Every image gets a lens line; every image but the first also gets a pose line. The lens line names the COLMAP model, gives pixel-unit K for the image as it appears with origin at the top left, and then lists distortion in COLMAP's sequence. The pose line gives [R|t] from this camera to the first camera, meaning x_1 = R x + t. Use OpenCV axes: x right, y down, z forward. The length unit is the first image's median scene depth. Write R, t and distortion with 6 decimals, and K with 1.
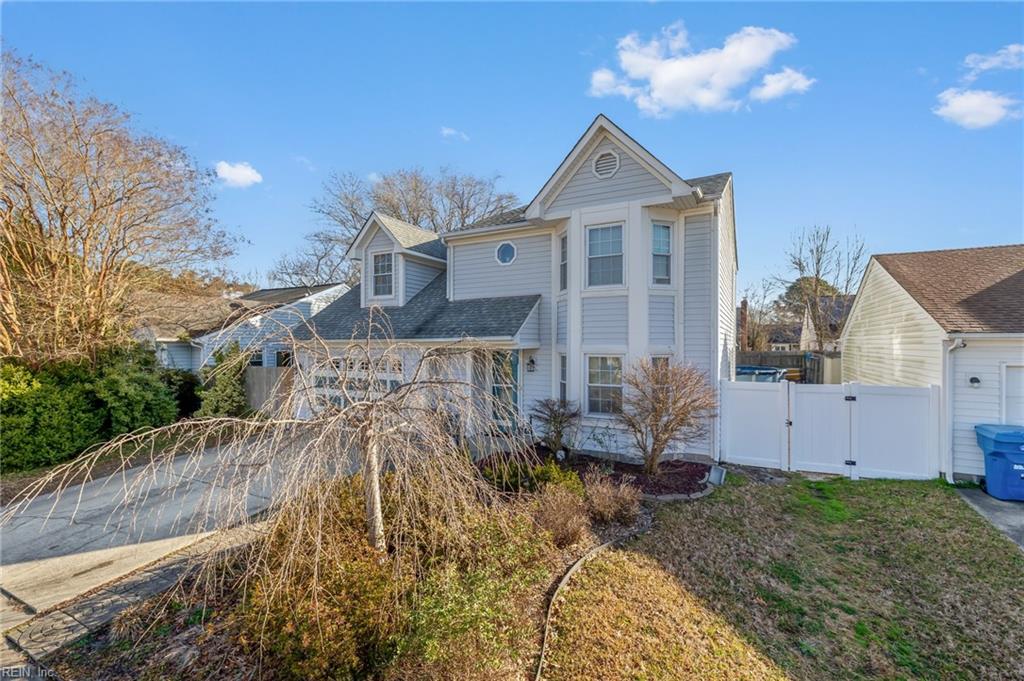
lens RADIAL K [[439.3, 0, 518.1], [0, 439.3, 352.6], [0, 0, 1]] dist [0.000625, 0.000189]
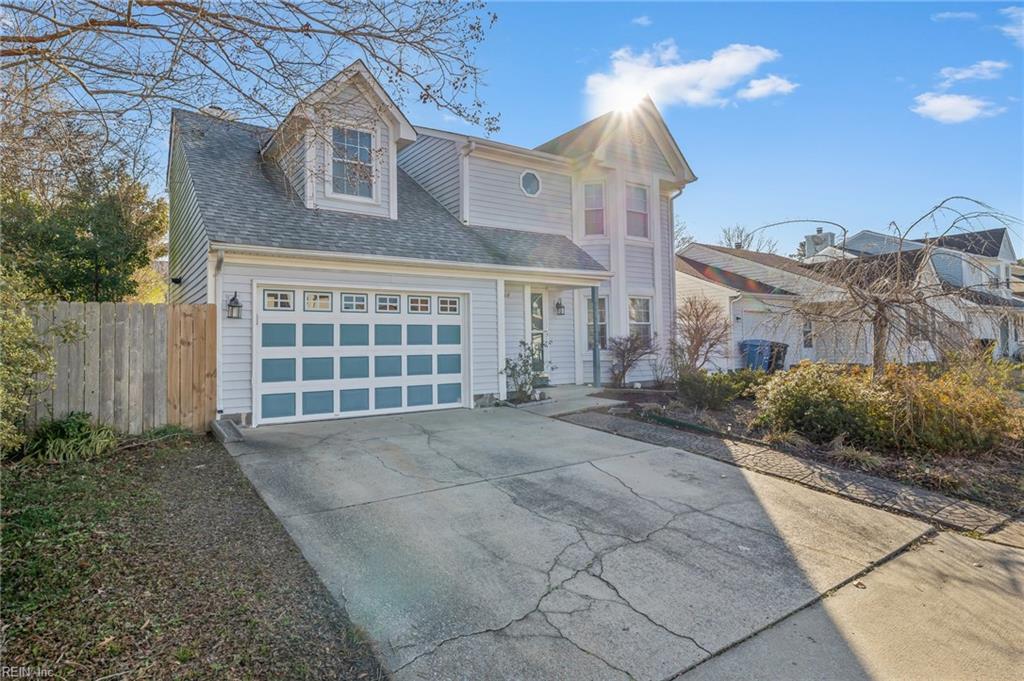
lens RADIAL K [[557.8, 0, 508.2], [0, 557.8, 322.7], [0, 0, 1]] dist [0.003339, 0.000226]
pose [[0.464583, 0.025368, 0.885166, -1.221455], [0.035166, 0.998273, -0.047067, 0.125670], [-0.884831, 0.052994, 0.462889, 0.623192]]
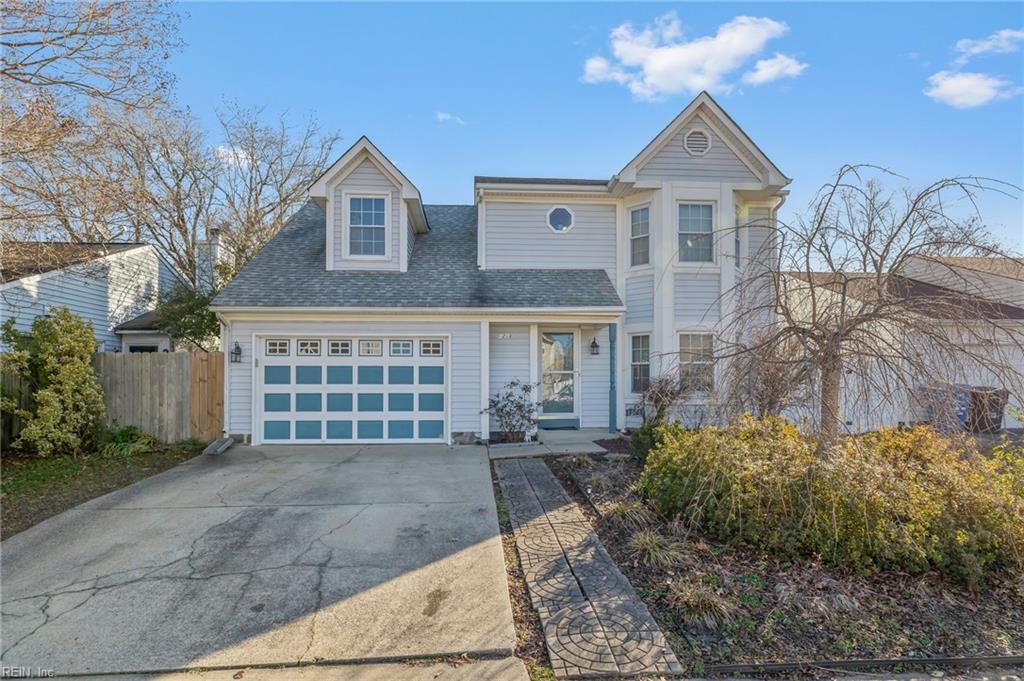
lens RADIAL K [[525.7, 0, 511.6], [0, 525.7, 374.4], [0, 0, 1]] dist [-0.004106, -0.000281]
pose [[0.852596, 0.006015, 0.522536, -0.758117], [0.012958, 0.999383, -0.032646, 0.130341], [-0.522410, 0.034605, 0.851992, 0.210389]]
